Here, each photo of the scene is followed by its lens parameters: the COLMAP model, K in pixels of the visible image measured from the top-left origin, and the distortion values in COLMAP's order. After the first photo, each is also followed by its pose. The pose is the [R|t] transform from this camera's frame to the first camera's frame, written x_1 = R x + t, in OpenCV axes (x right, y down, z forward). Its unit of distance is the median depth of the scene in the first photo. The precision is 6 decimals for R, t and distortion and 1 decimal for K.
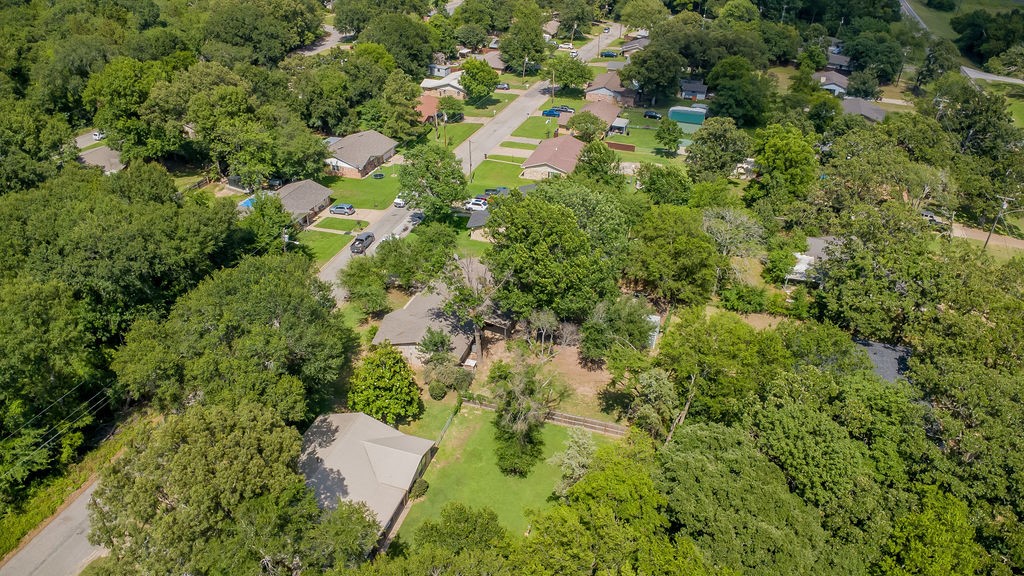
lens RADIAL K [[705.2, 0, 512.0], [0, 705.2, 288.0], [0, 0, 1]] dist [0.001276, -0.000538]
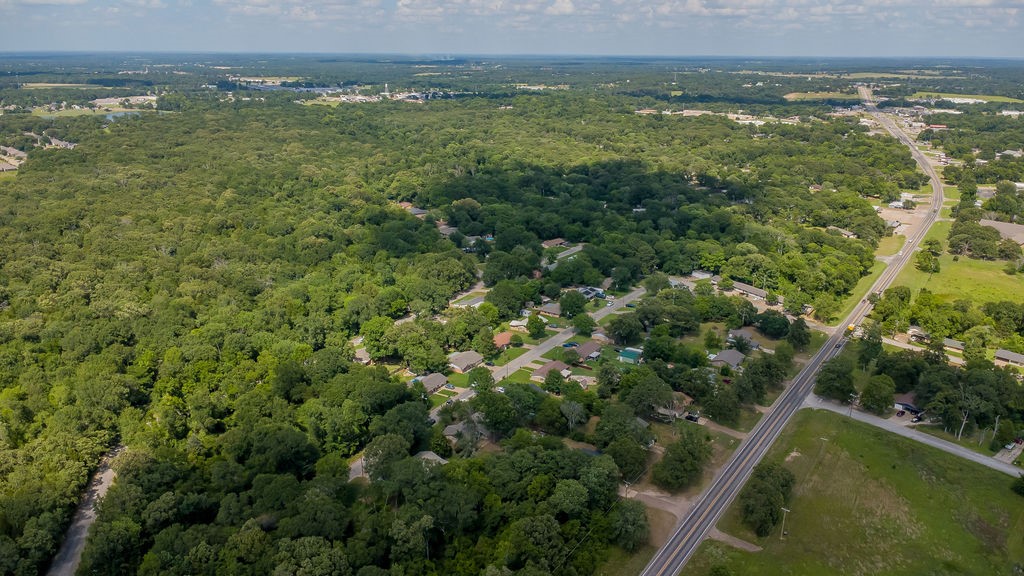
lens RADIAL K [[772.8, 0, 512.0], [0, 772.8, 288.0], [0, 0, 1]] dist [0.008510, 0.001812]
pose [[0.960656, 0.060162, -0.271148, 0.643834], [-0.118266, 0.971936, -0.203355, 0.072896], [0.251305, 0.227421, 0.940811, -1.481134]]
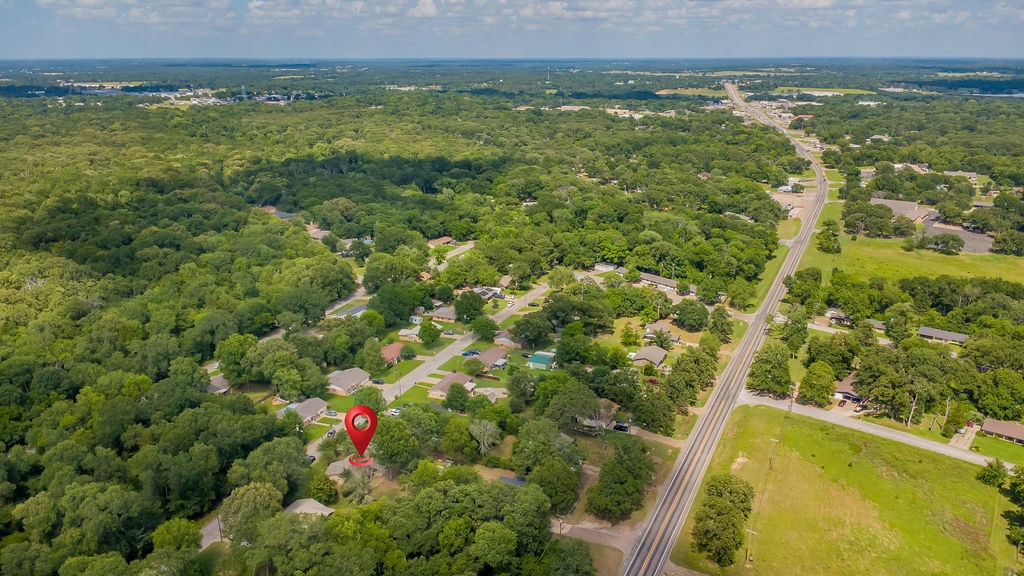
lens RADIAL K [[772.8, 0, 512.0], [0, 772.8, 288.0], [0, 0, 1]] dist [0.008510, 0.001812]
pose [[0.992898, 0.001790, -0.118952, 0.511443], [-0.029070, 0.973227, -0.228001, 0.027823], [0.115359, 0.229840, 0.966367, -1.109239]]
